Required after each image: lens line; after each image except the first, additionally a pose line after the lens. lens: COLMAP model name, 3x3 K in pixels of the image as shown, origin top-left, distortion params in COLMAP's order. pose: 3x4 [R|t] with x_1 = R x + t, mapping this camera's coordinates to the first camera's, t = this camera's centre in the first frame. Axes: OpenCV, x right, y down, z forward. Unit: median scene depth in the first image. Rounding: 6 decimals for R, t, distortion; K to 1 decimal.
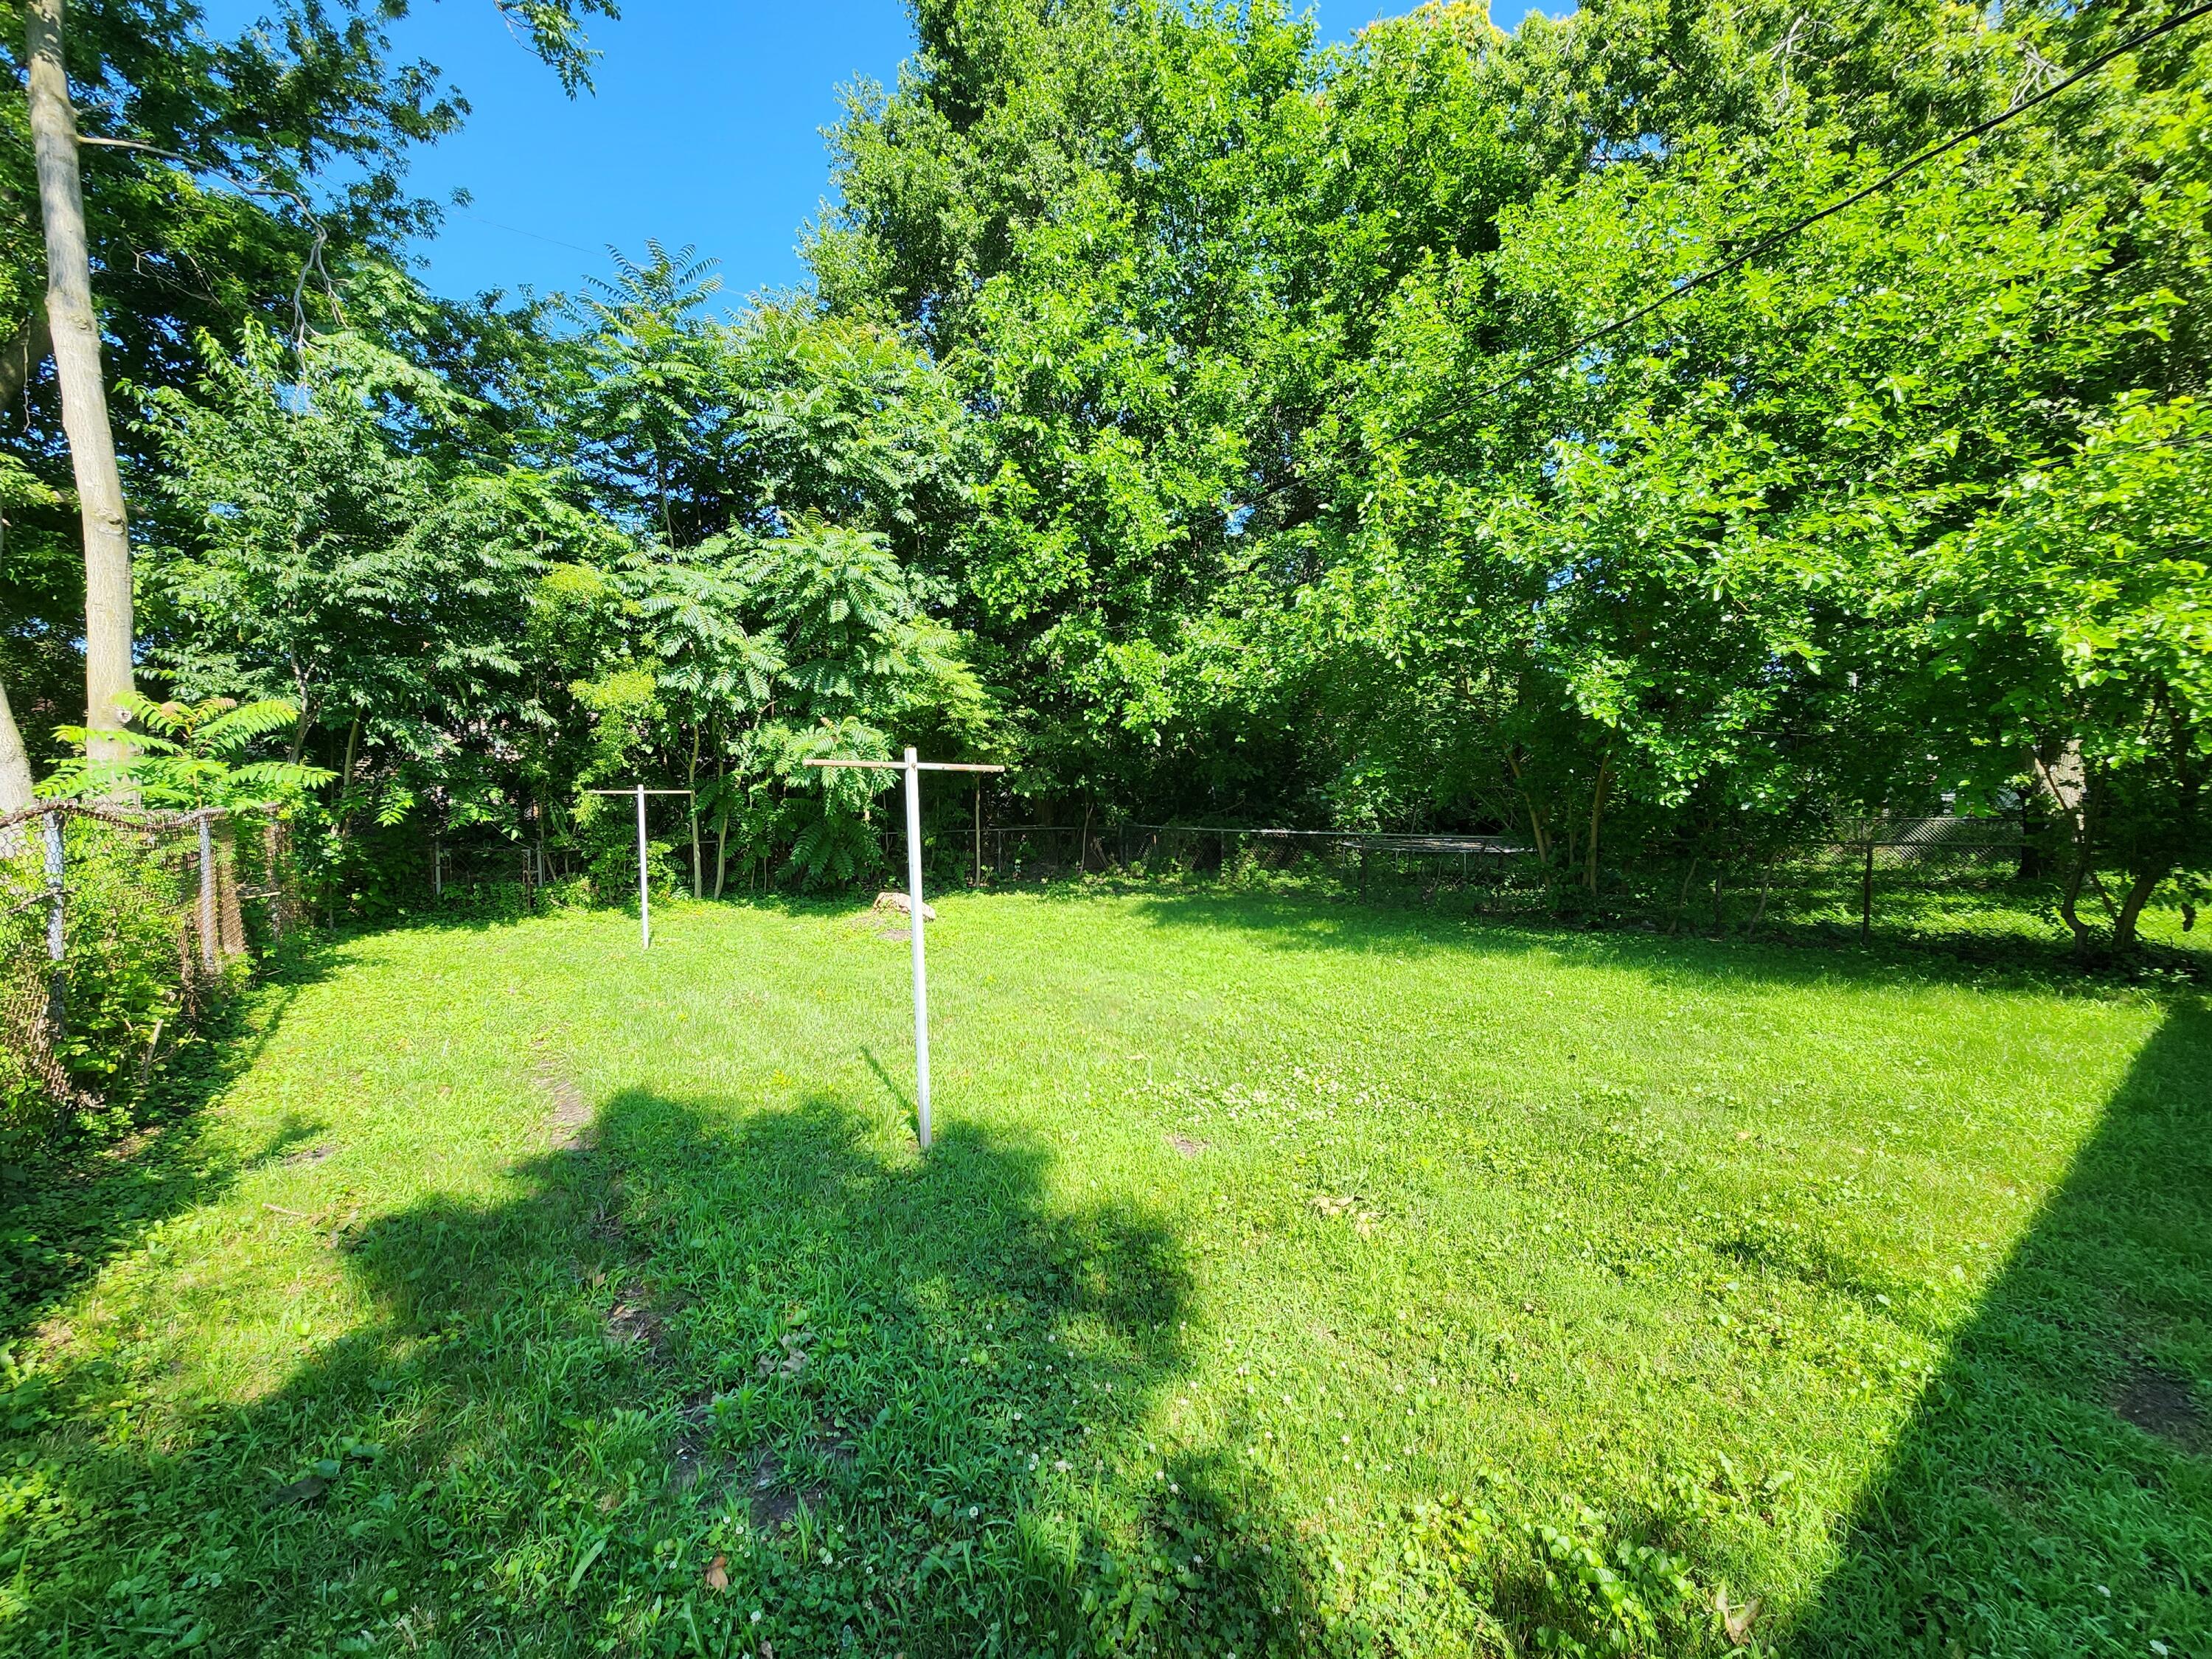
lens RADIAL K [[878.4, 0, 1074.6], [0, 878.4, 851.2], [0, 0, 1]] dist [0.012095, -0.001823]
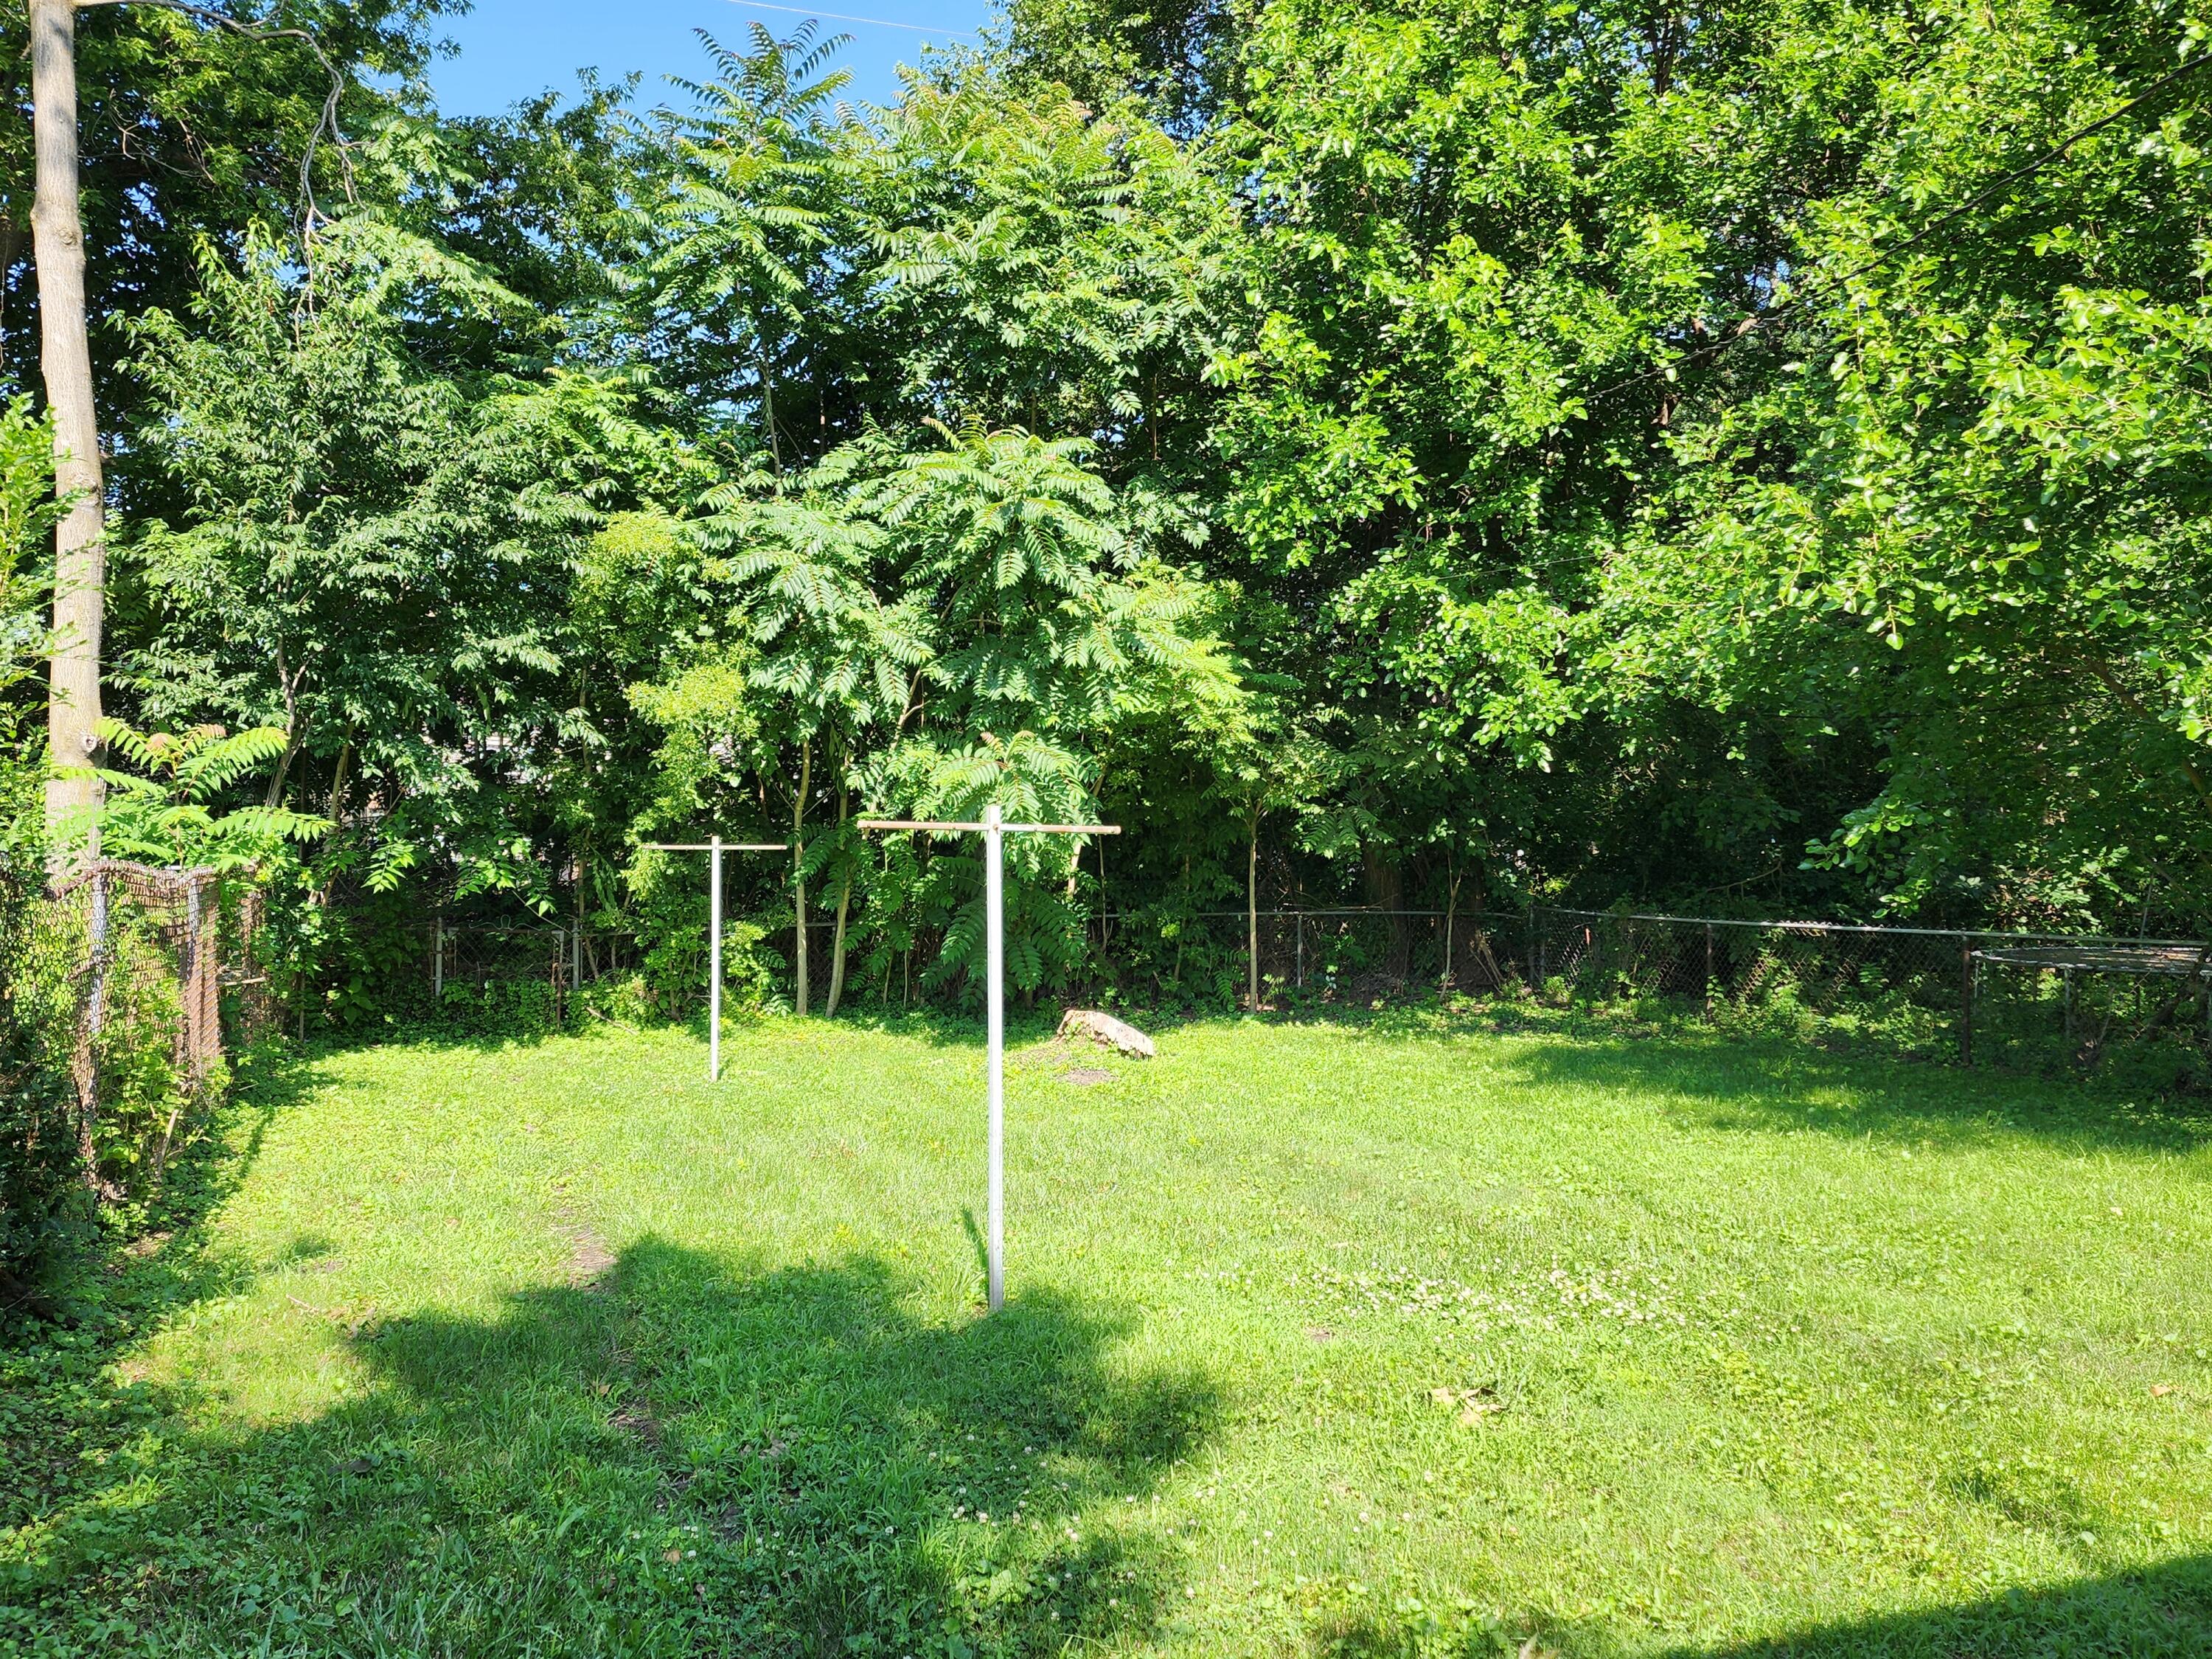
lens RADIAL K [[1810.9, 0, 1144.3], [0, 1810.9, 876.9], [0, 0, 1]] dist [0.164294, -0.235239]
pose [[0.968218, 0.012223, -0.249808, 0.157648], [-0.023486, 0.998835, -0.042155, 0.005865], [0.249002, 0.046682, 0.967377, -0.243141]]
